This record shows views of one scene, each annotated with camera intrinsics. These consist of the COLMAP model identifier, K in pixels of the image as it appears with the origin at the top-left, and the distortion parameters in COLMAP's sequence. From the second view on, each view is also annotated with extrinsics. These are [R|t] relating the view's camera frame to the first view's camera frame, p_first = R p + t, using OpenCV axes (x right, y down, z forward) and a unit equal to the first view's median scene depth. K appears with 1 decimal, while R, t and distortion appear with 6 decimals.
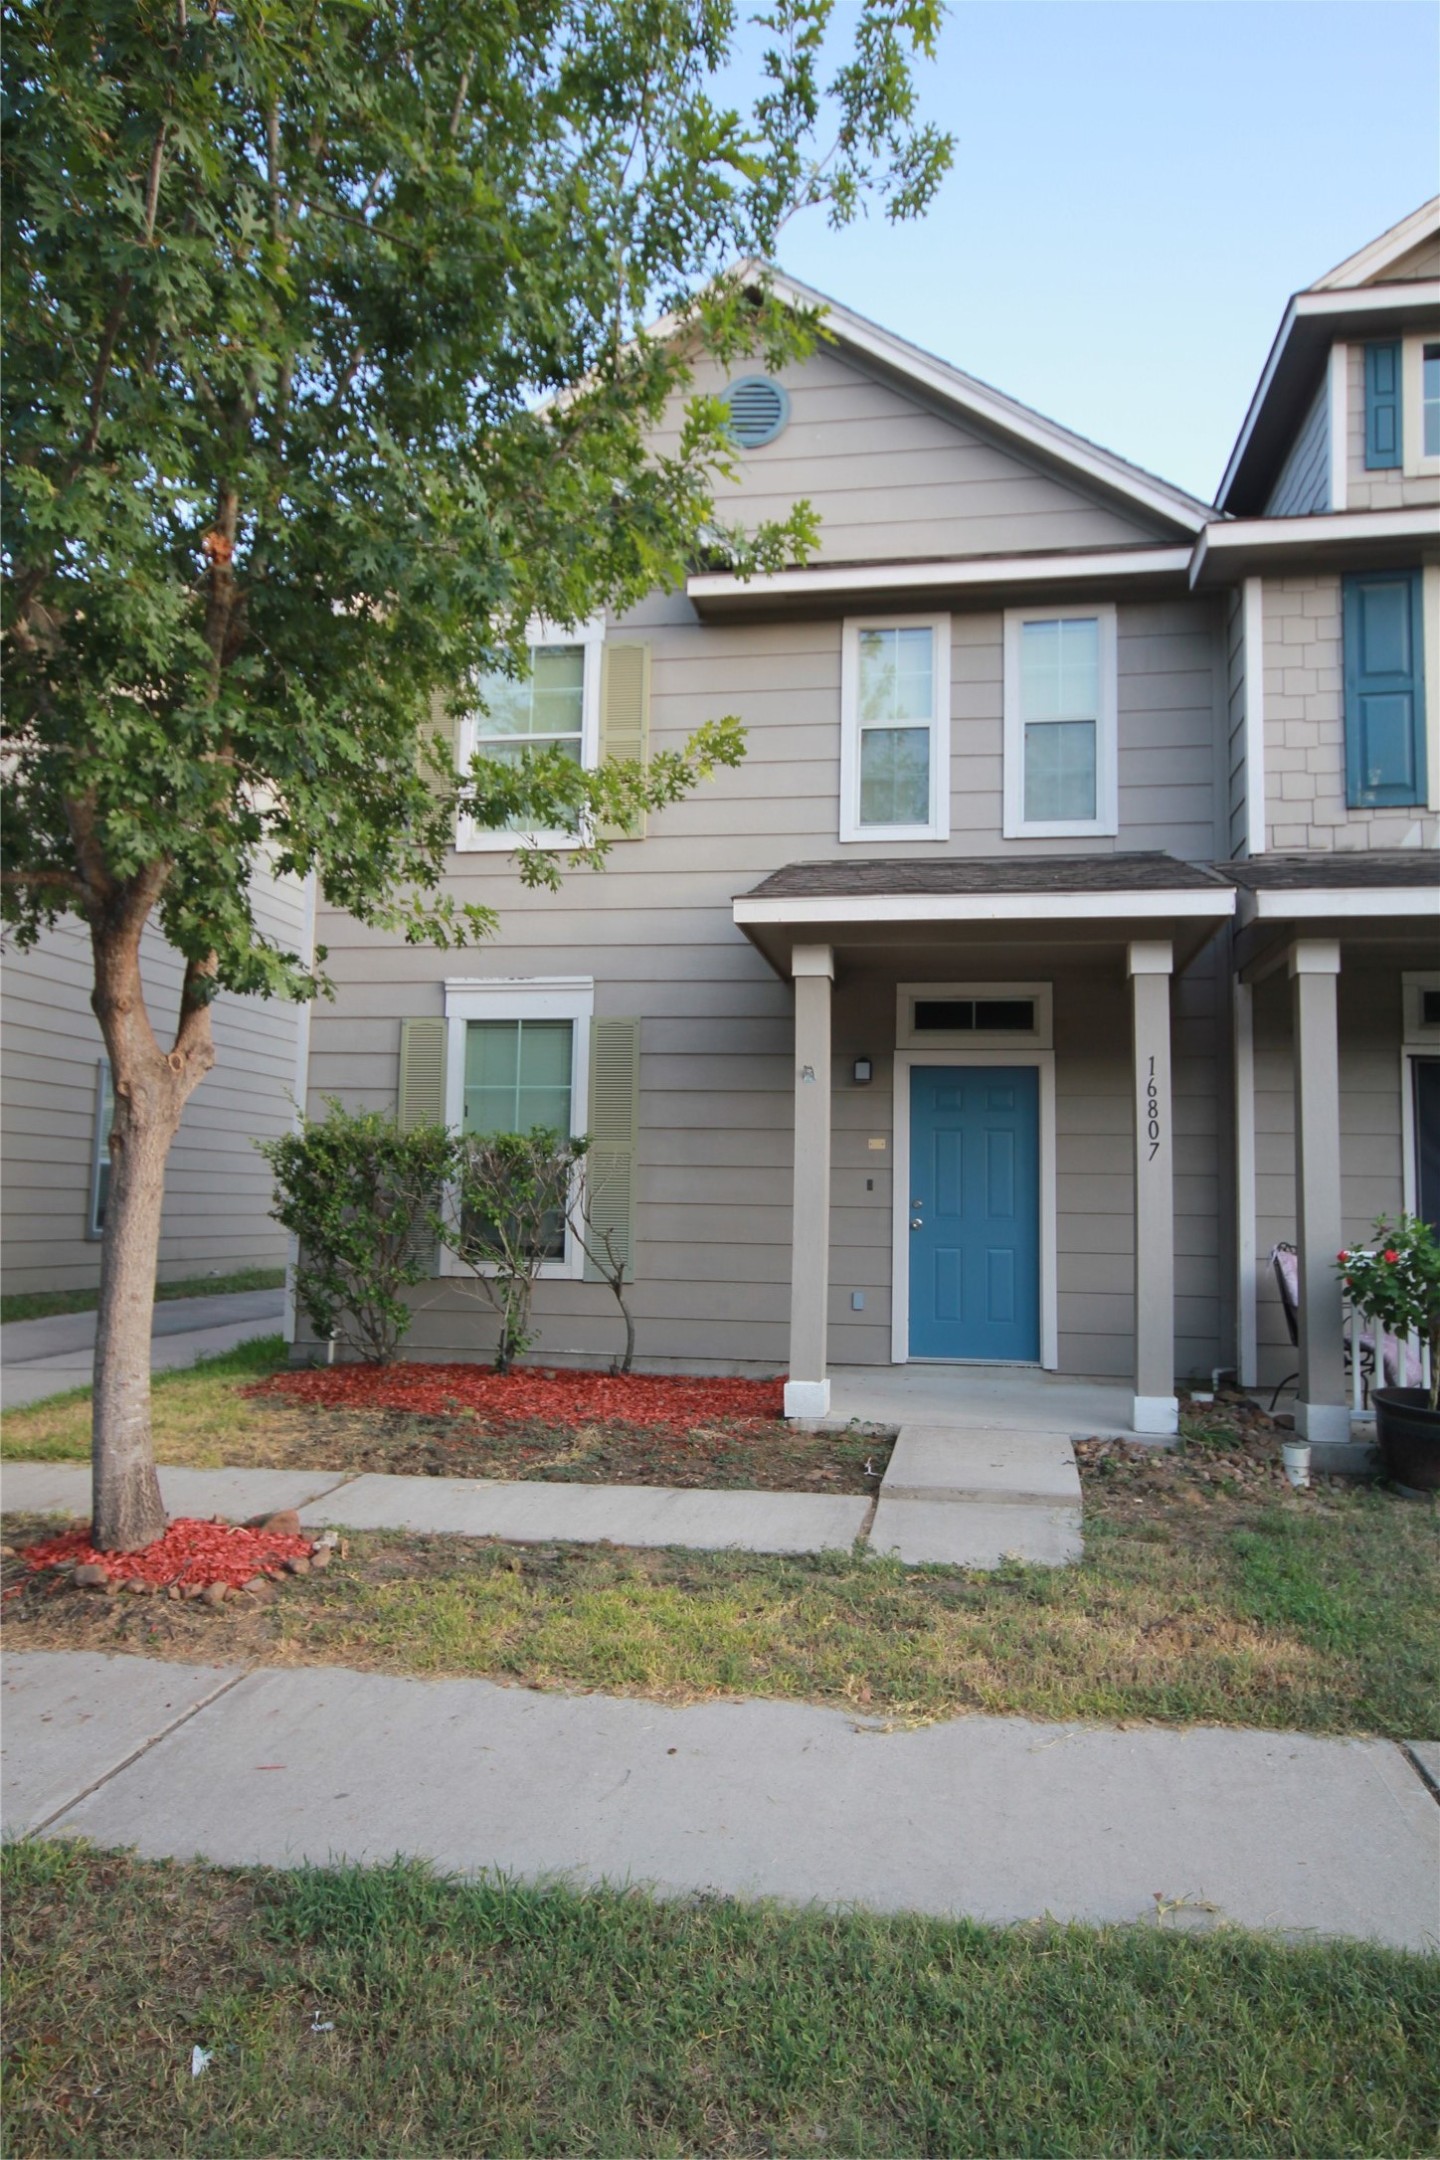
lens RADIAL K [[1360.1, 0, 720.0], [0, 1360.1, 1080.0], [0, 0, 1]] dist [-0.021589, 0.043567]
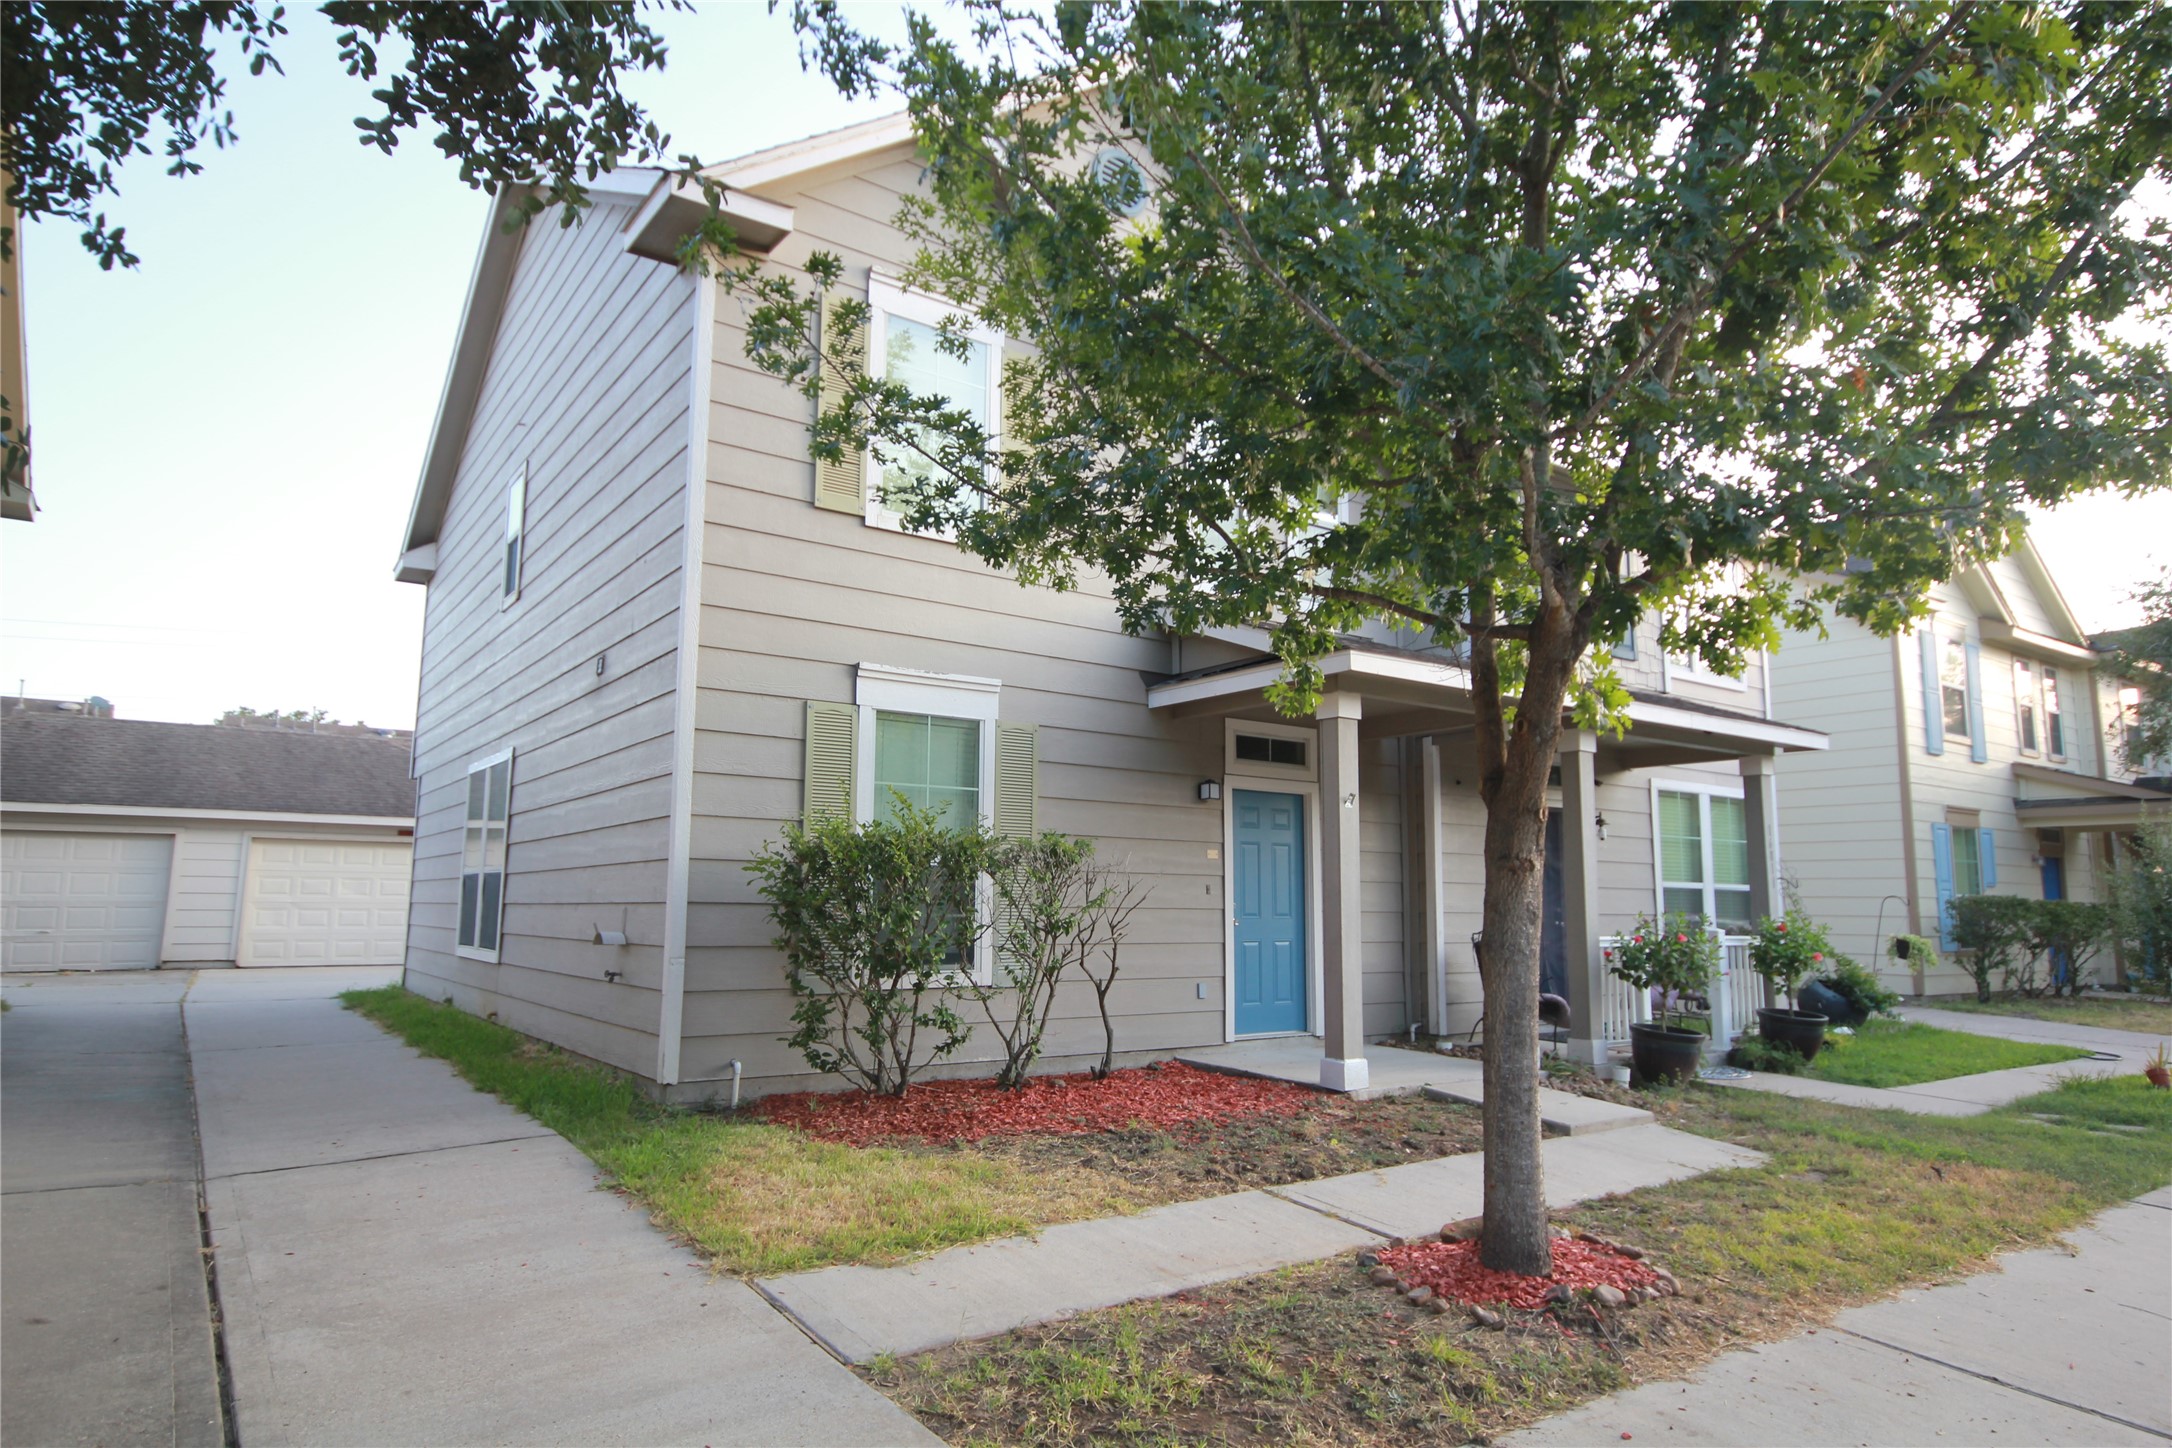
lens RADIAL K [[1264.9, 0, 1087.4], [0, 1264.9, 747.9], [0, 0, 1]] dist [0.002005, 0.000159]
pose [[0.702080, 0.076081, 0.708022, -1.000338], [-0.062018, 0.997031, -0.045640, 0.016893], [-0.709392, -0.011868, 0.704714, 0.427058]]
